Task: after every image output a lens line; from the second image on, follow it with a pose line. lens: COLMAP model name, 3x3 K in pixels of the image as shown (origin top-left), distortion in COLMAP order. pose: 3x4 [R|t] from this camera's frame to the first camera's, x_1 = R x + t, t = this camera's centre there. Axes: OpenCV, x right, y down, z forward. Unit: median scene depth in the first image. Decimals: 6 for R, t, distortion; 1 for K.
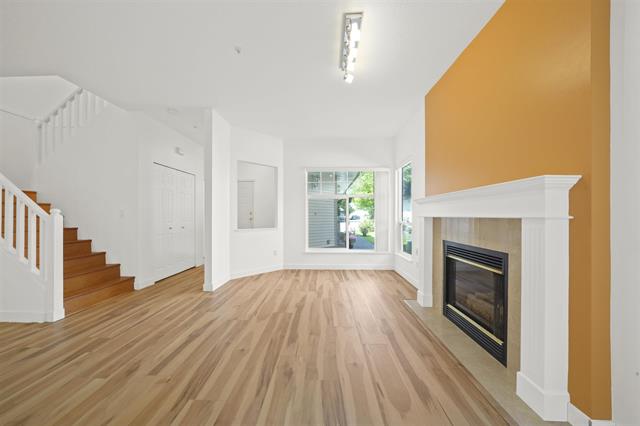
lens RADIAL K [[220.5, 0, 320.3], [0, 220.5, 214.2], [0, 0, 1]] dist [-0.015217, 0.000954]
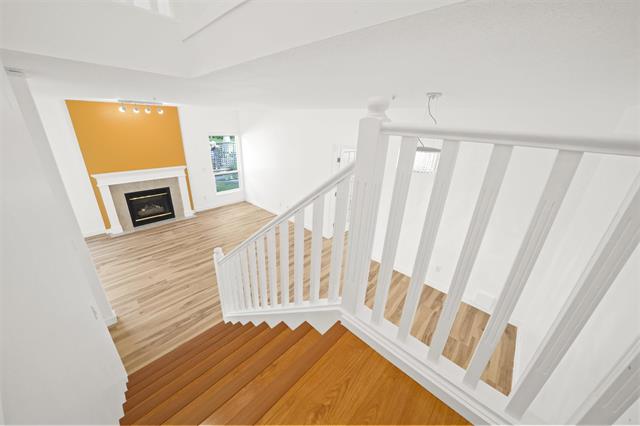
lens RADIAL K [[220.5, 0, 320.1], [0, 220.5, 213.2], [0, 0, 1]] dist [-0.015217, 0.000954]
pose [[-0.755978, -0.276771, 0.593207, -1.971188], [-0.050975, 0.928356, 0.368180, -0.525327], [-0.652609, 0.248097, -0.715926, 1.266522]]
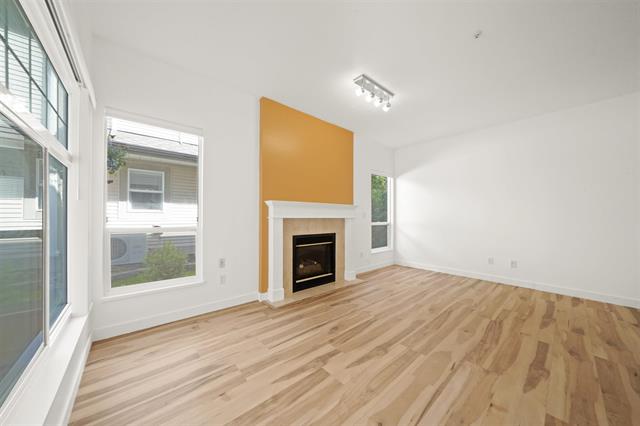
lens RADIAL K [[220.5, 0, 321.8], [0, 220.5, 219.2], [0, 0, 1]] dist [-0.015217, 0.000954]
pose [[-0.682990, -0.009392, 0.730367, -0.489511], [-0.010836, 0.999938, 0.002725, 0.016197], [-0.730348, -0.006053, -0.683049, 1.712230]]
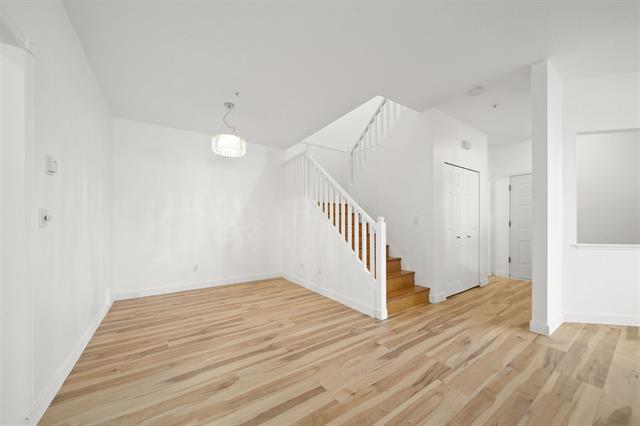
lens RADIAL K [[234.0, 0, 322.8], [0, 234.0, 222.9], [0, 0, 1]] dist [0.002146, 0.000207]
pose [[0.600904, -0.004979, -0.799306, -0.428126], [0.010557, 0.999943, 0.001707, 0.001273], [0.799251, -0.009464, 0.600922, 0.047004]]
